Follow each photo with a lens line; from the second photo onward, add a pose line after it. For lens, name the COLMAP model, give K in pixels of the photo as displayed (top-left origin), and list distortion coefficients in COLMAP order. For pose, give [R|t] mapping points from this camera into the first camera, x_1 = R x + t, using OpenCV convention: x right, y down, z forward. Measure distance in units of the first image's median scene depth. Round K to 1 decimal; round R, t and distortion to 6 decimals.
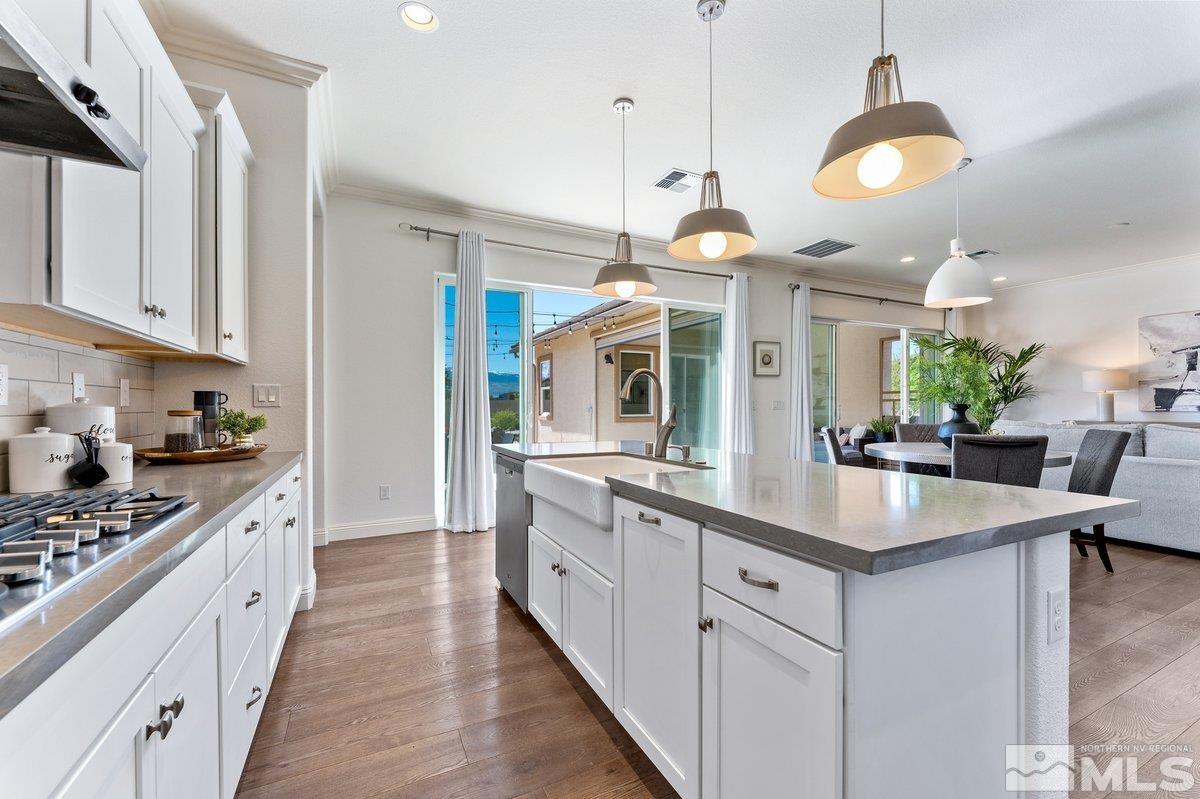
lens RADIAL K [[479.0, 0, 595.4], [0, 479.0, 406.8], [0, 0, 1]] dist [0.001237, -0.000053]
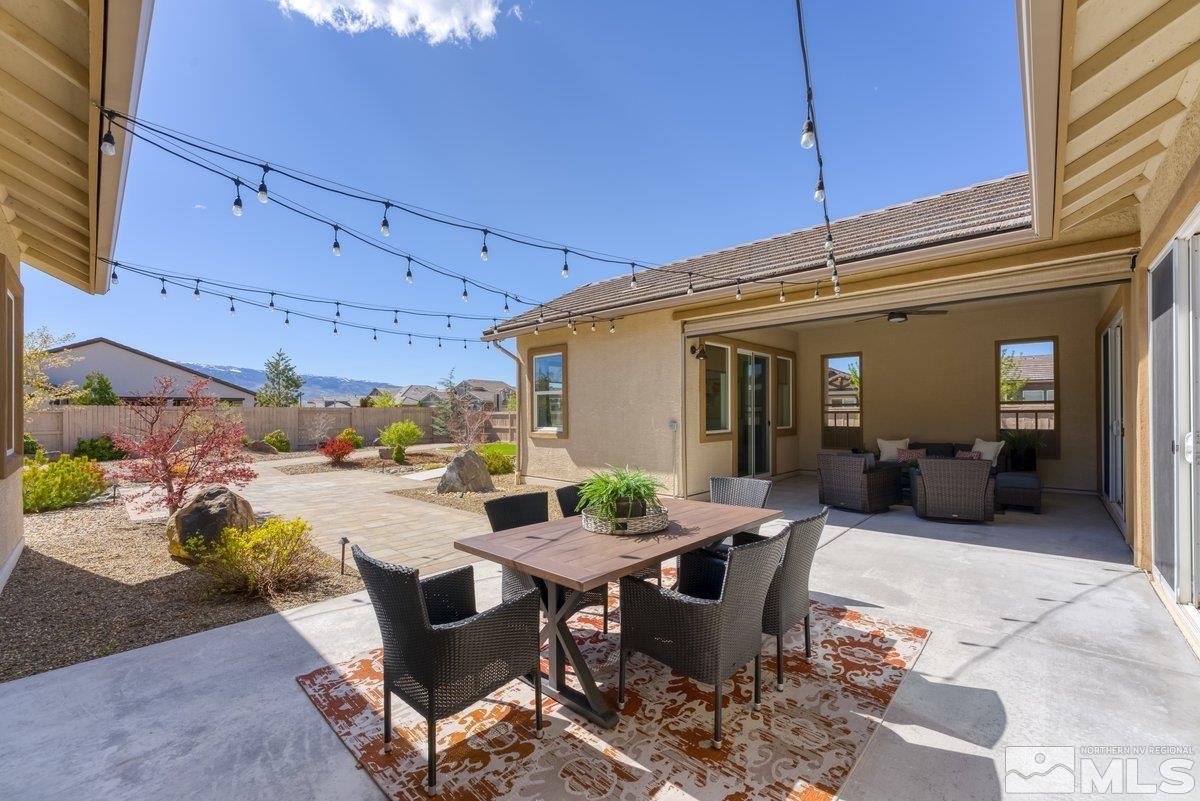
lens RADIAL K [[479.0, 0, 595.4], [0, 479.0, 407.8], [0, 0, 1]] dist [0.001237, -0.000053]
pose [[0.933342, 0.003012, 0.358976, -0.592395], [0.001795, 0.999913, -0.013057, -0.015823], [-0.358984, 0.012831, 0.933255, 0.657107]]
